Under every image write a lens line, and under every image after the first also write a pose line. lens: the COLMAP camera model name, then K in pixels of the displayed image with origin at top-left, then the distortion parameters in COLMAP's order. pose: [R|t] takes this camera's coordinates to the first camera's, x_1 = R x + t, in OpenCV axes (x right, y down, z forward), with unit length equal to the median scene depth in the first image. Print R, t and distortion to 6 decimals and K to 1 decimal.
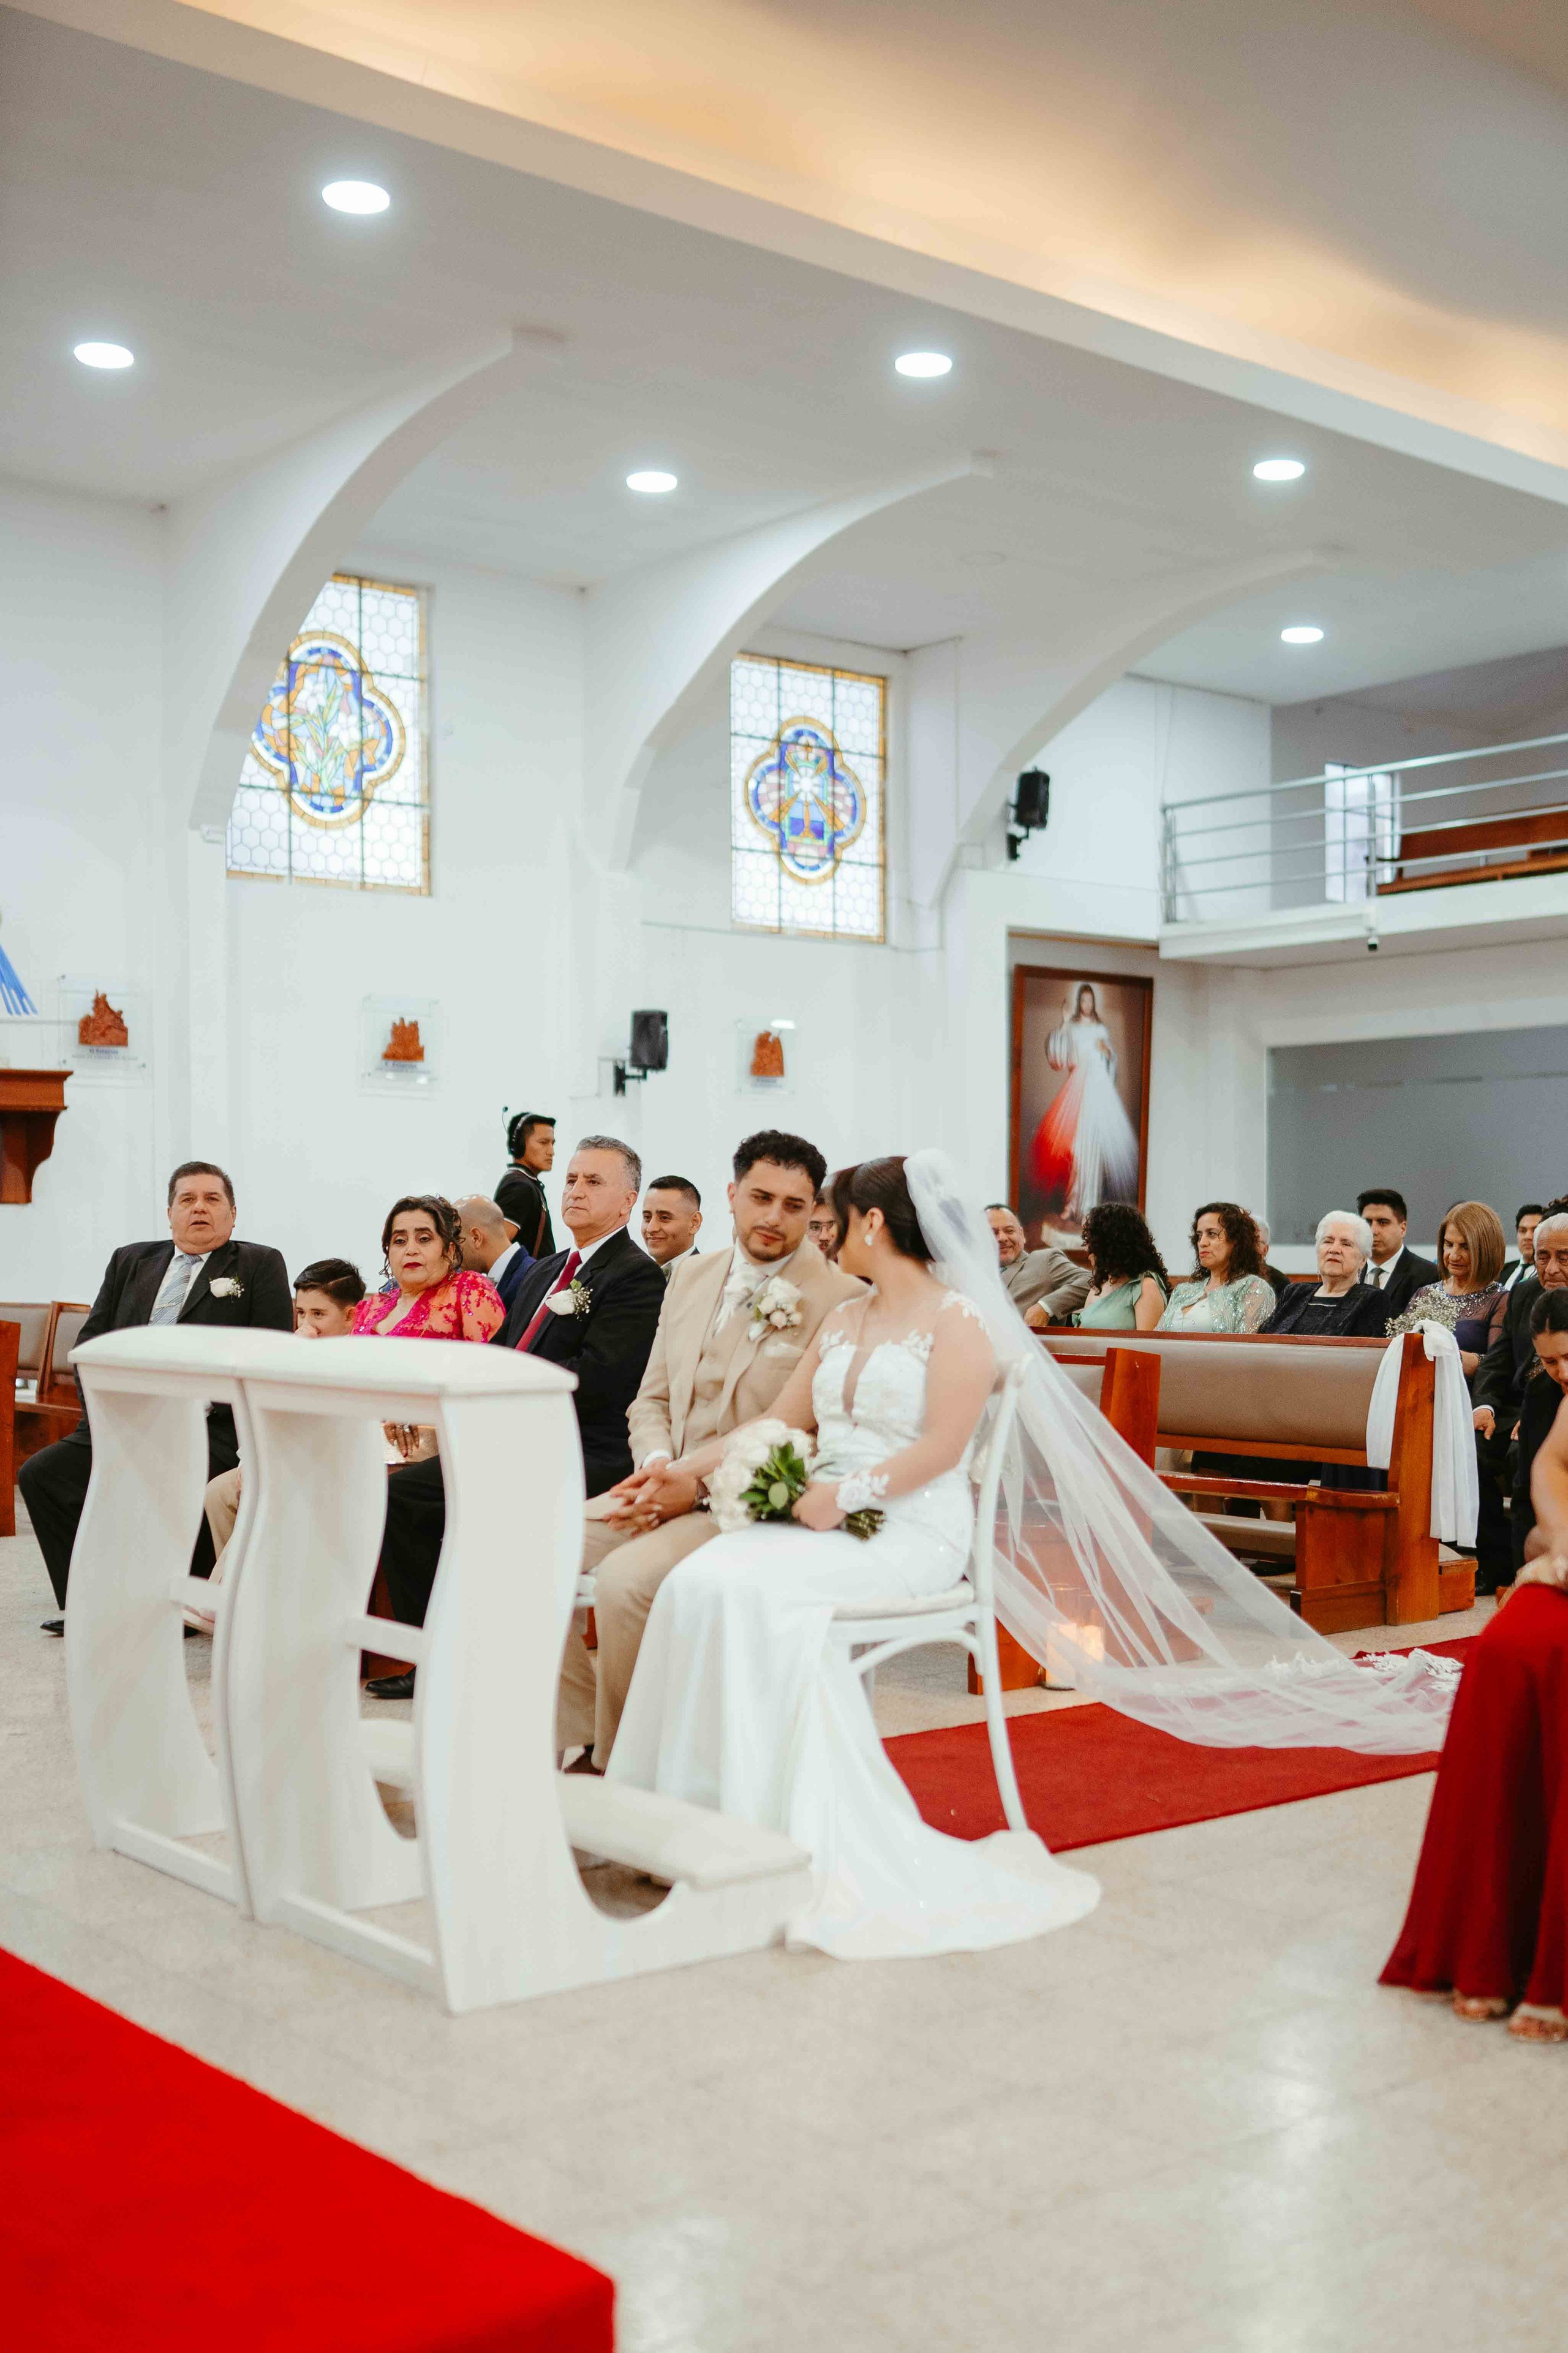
lens RADIAL K [[2550.1, 0, 873.9], [0, 2550.1, 1343.8], [0, 0, 1]] dist [-0.055649, 0.042057]
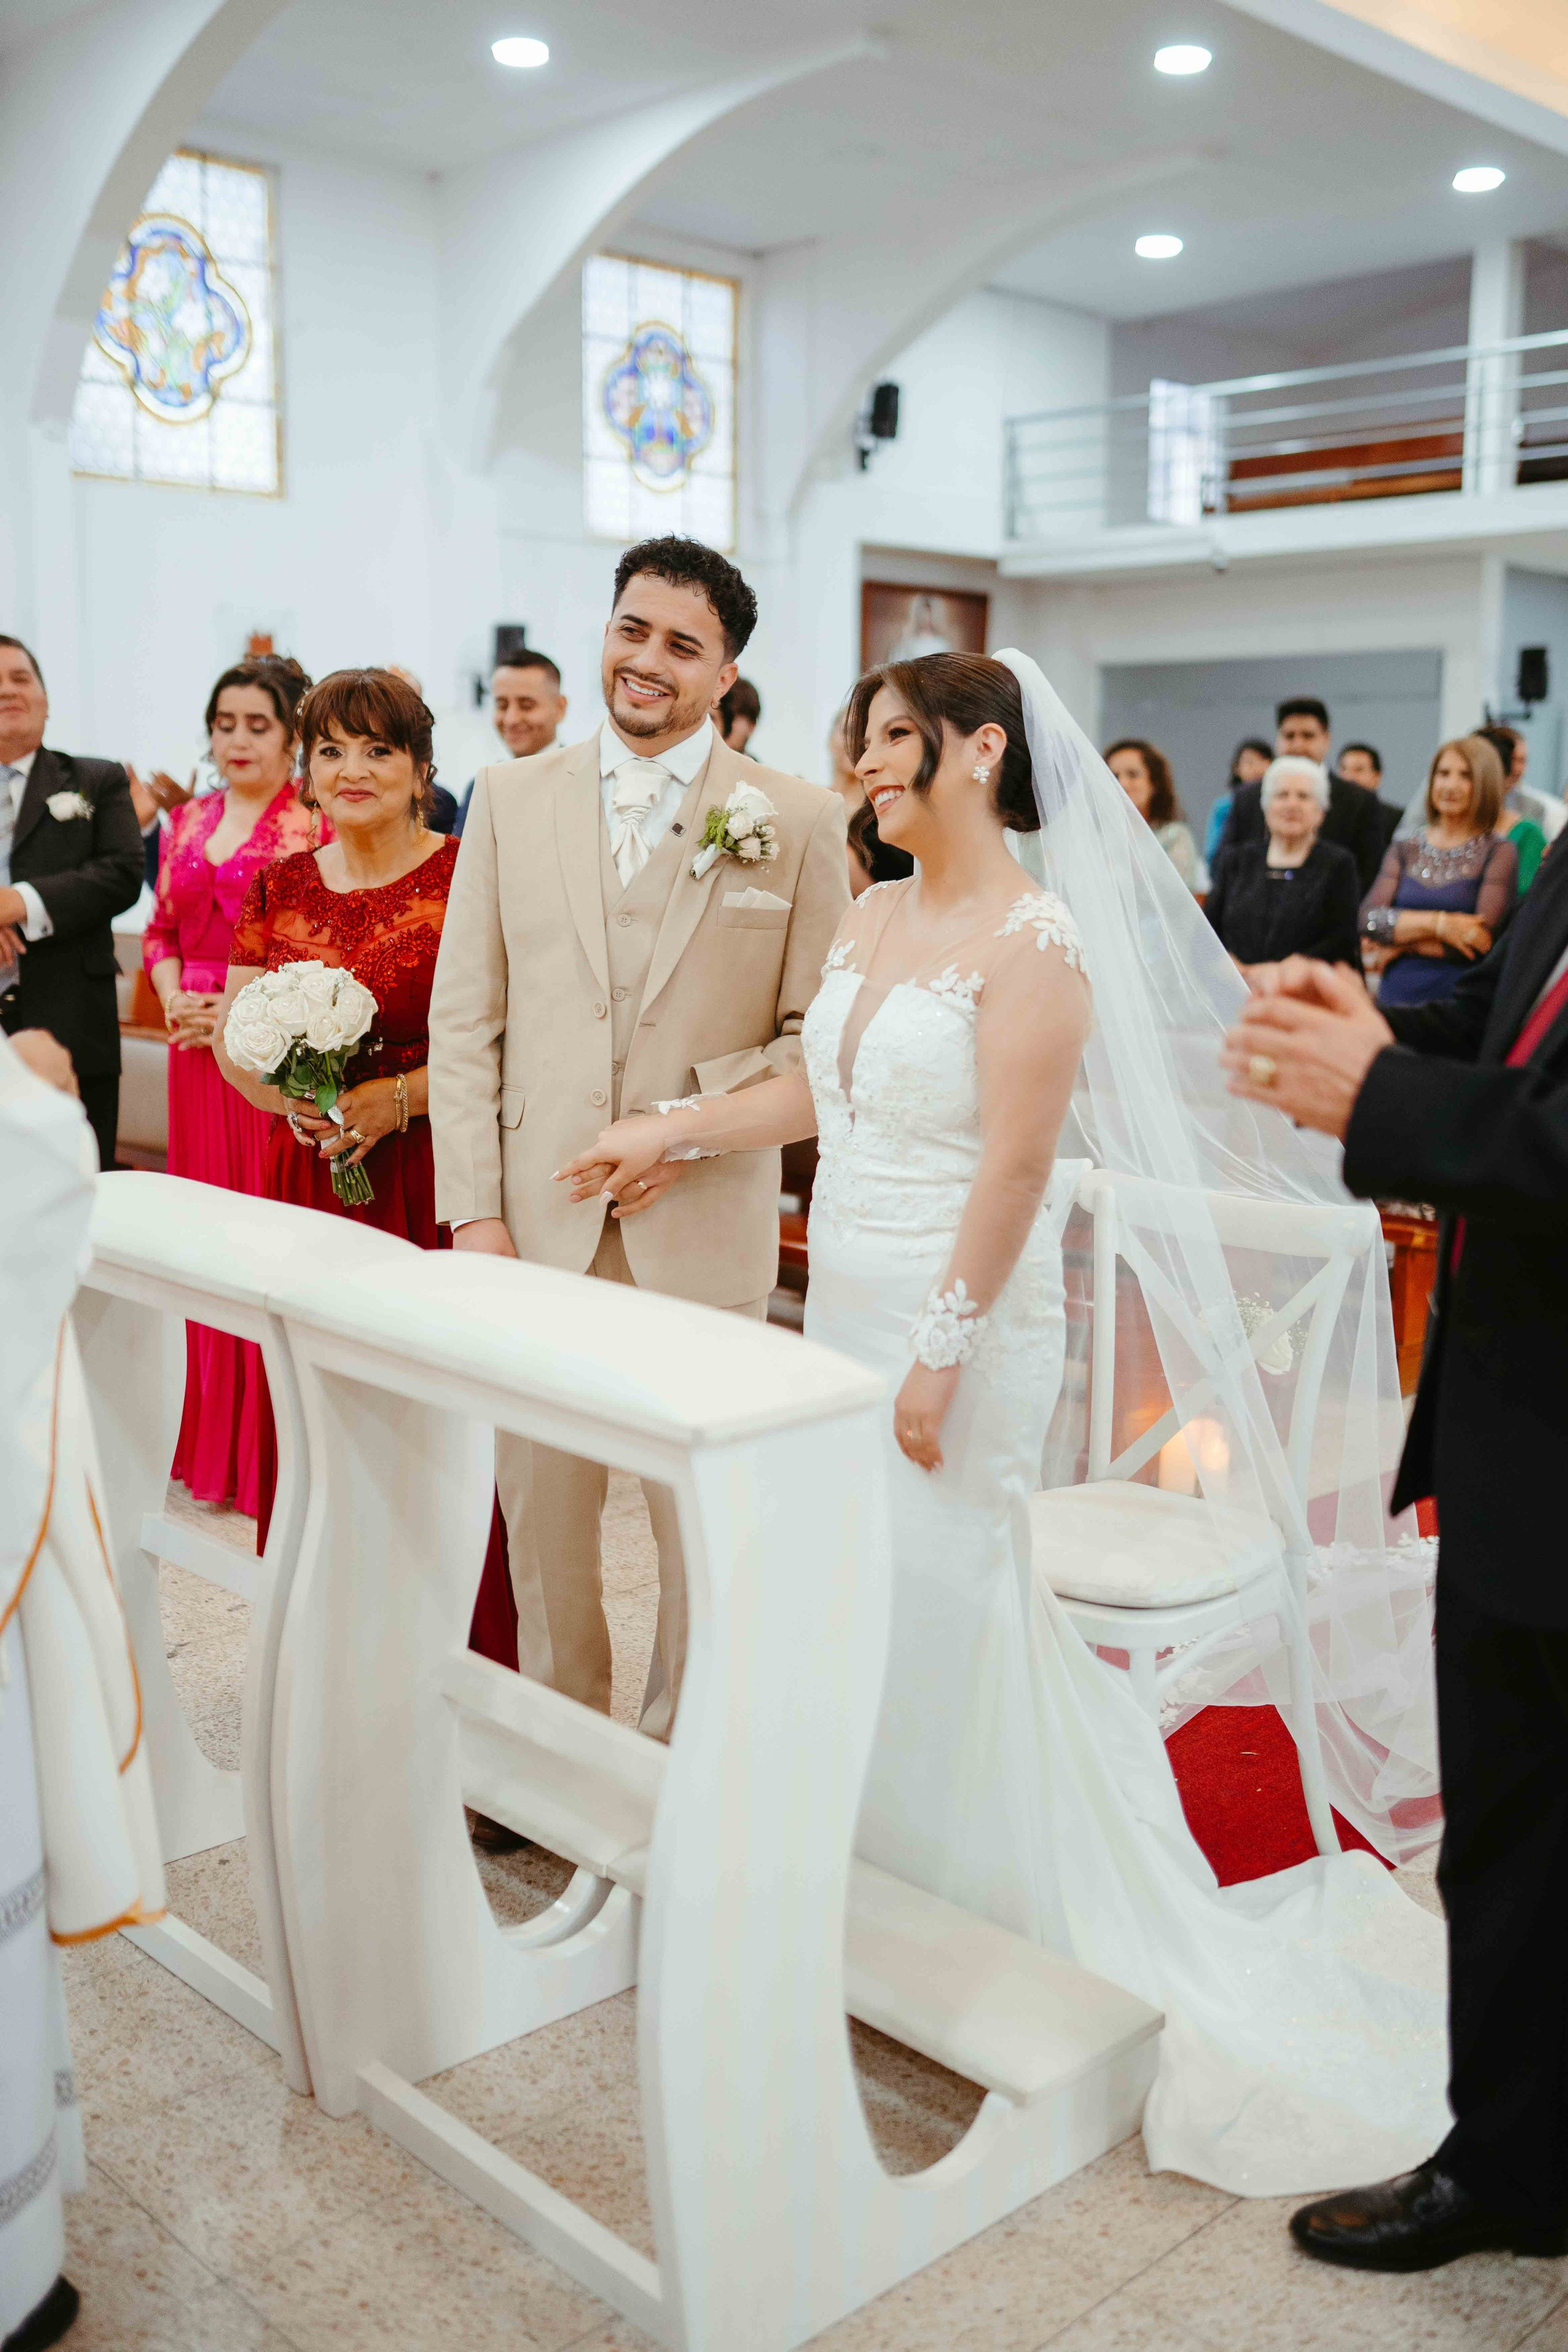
lens RADIAL K [[2232.4, 0, 791.2], [0, 2232.4, 1171.4], [0, 0, 1]] dist [-0.042443, 0.048267]
pose [[0.997463, -0.002659, 0.071140, -0.042706], [-0.005794, 0.992955, 0.118350, -0.023471], [-0.070954, -0.118462, 0.990420, 0.117663]]
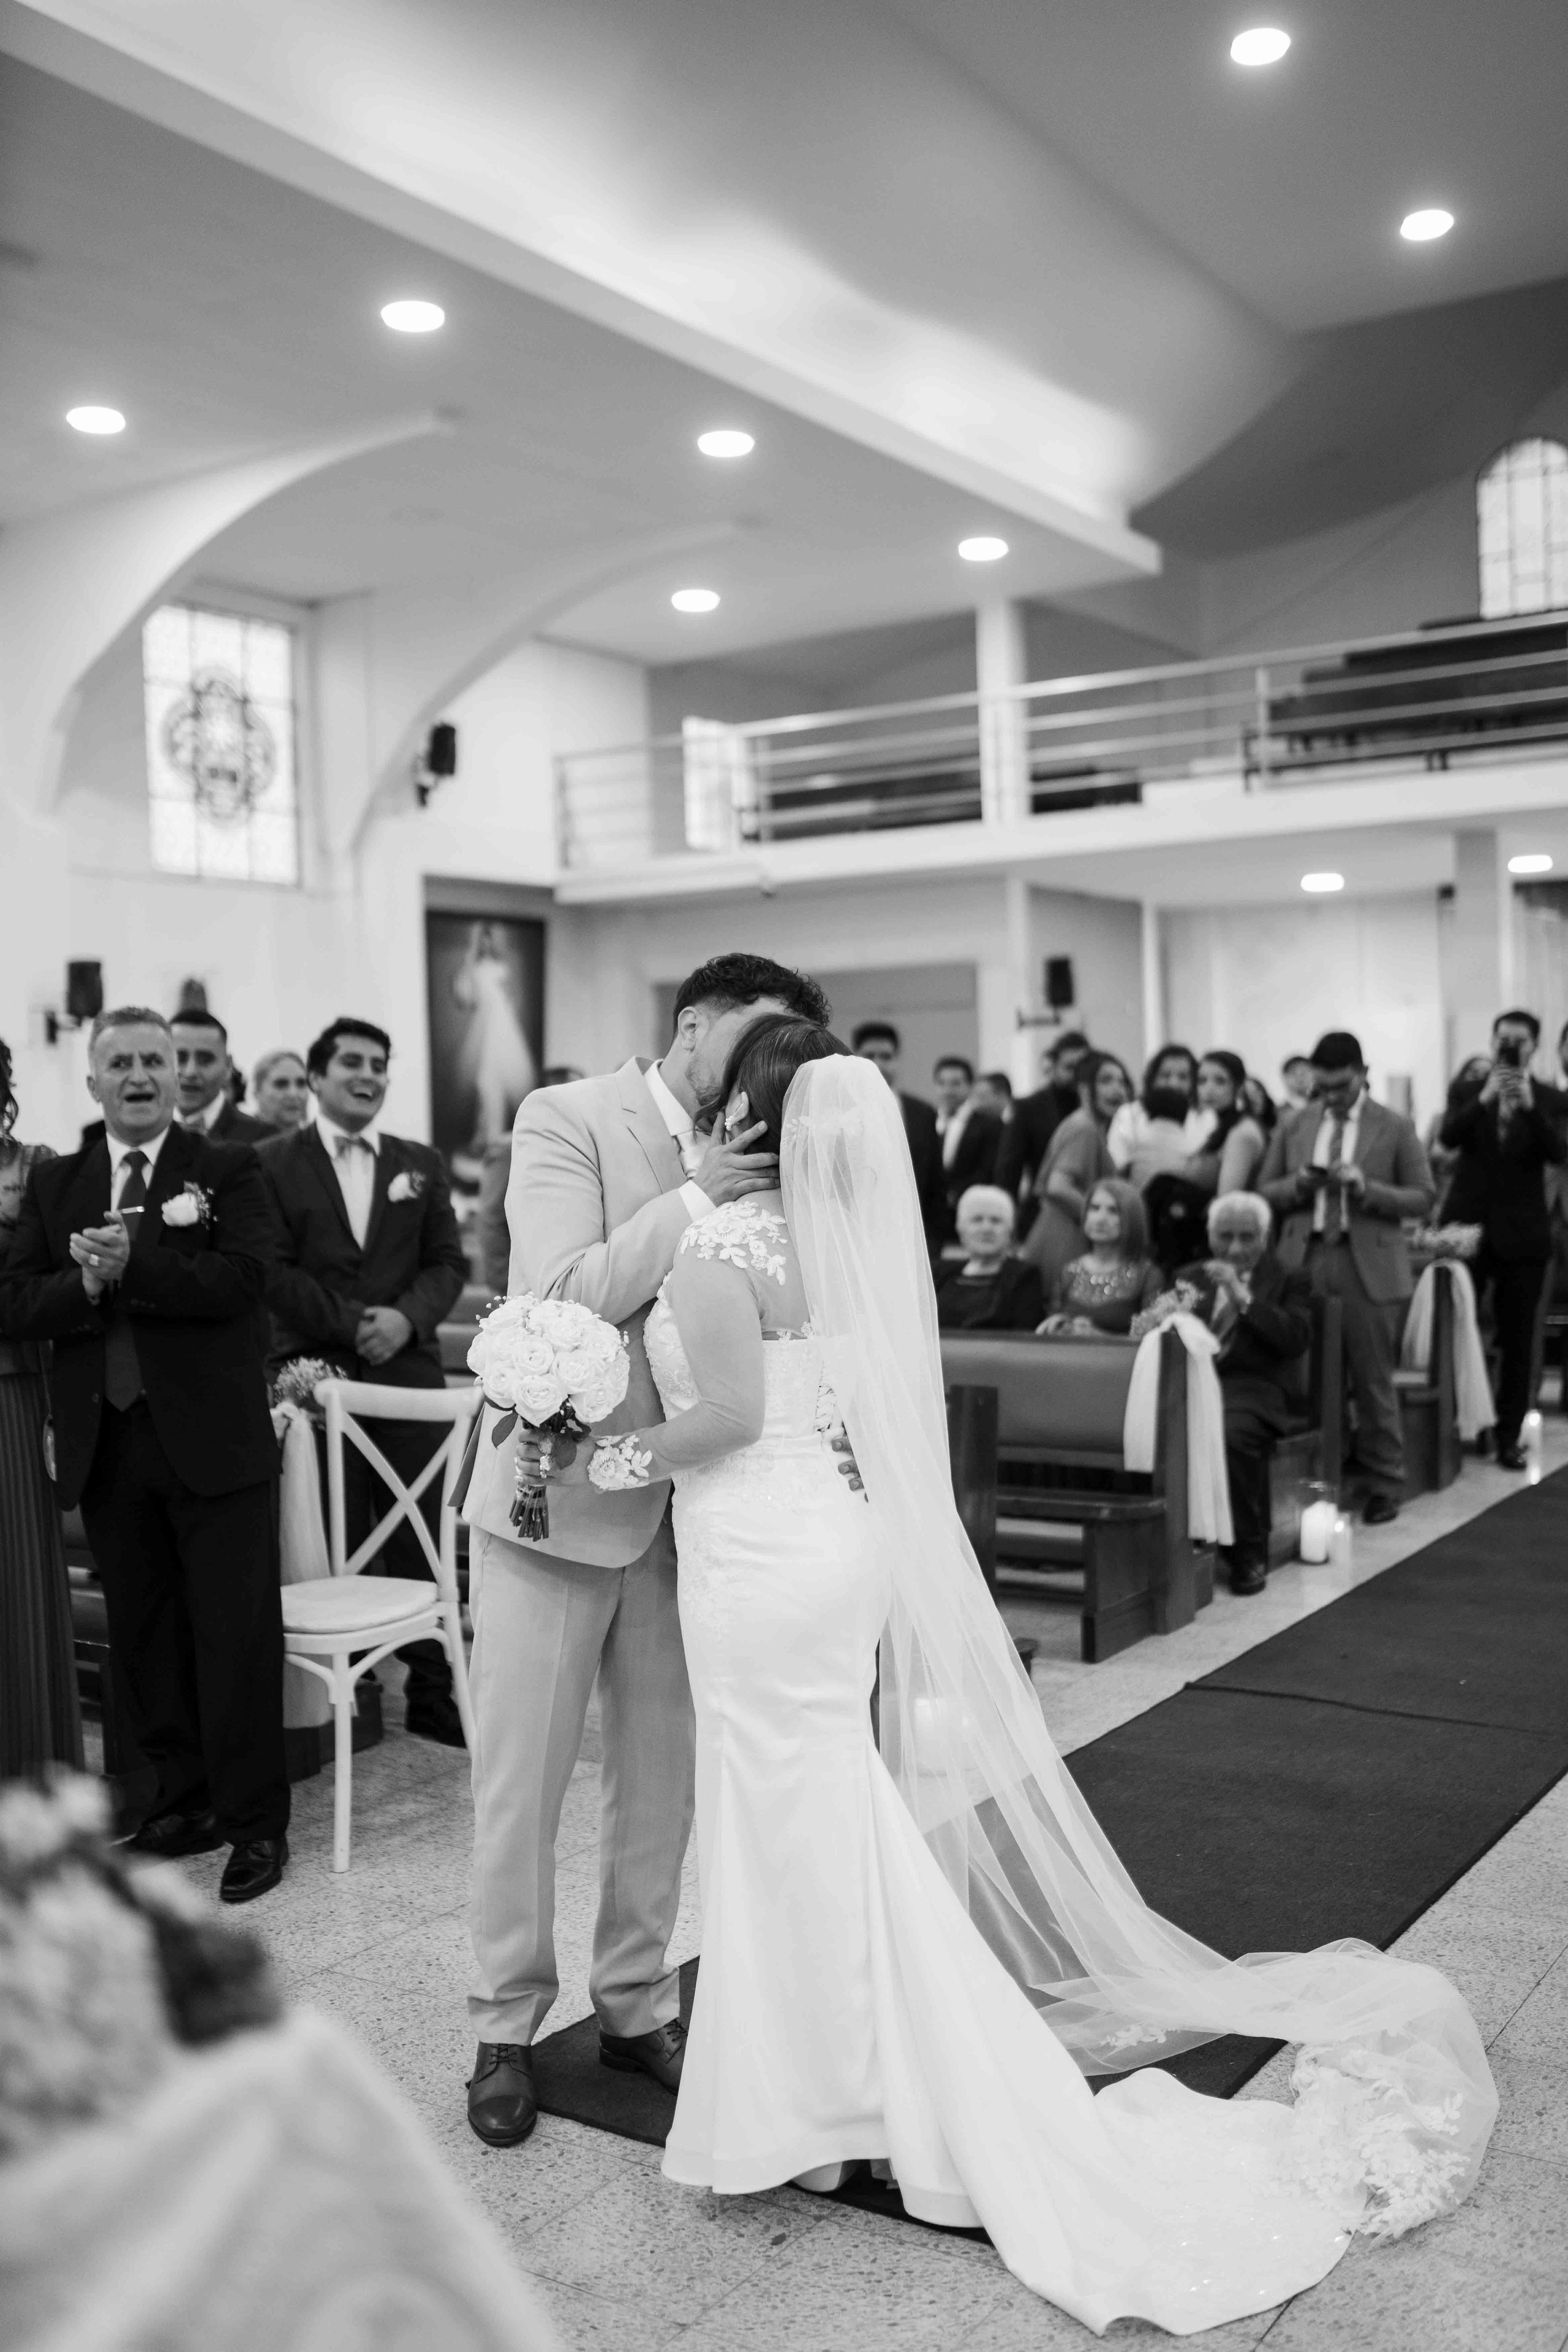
lens RADIAL K [[2239.3, 0, 795.2], [0, 2239.3, 1176.4], [0, 0, 1]] dist [-0.059237, 0.079323]
pose [[0.957480, -0.033948, 0.286497, -0.076794], [0.039170, 0.999154, -0.012513, -0.026667], [-0.285830, 0.023203, 0.958000, 0.103760]]
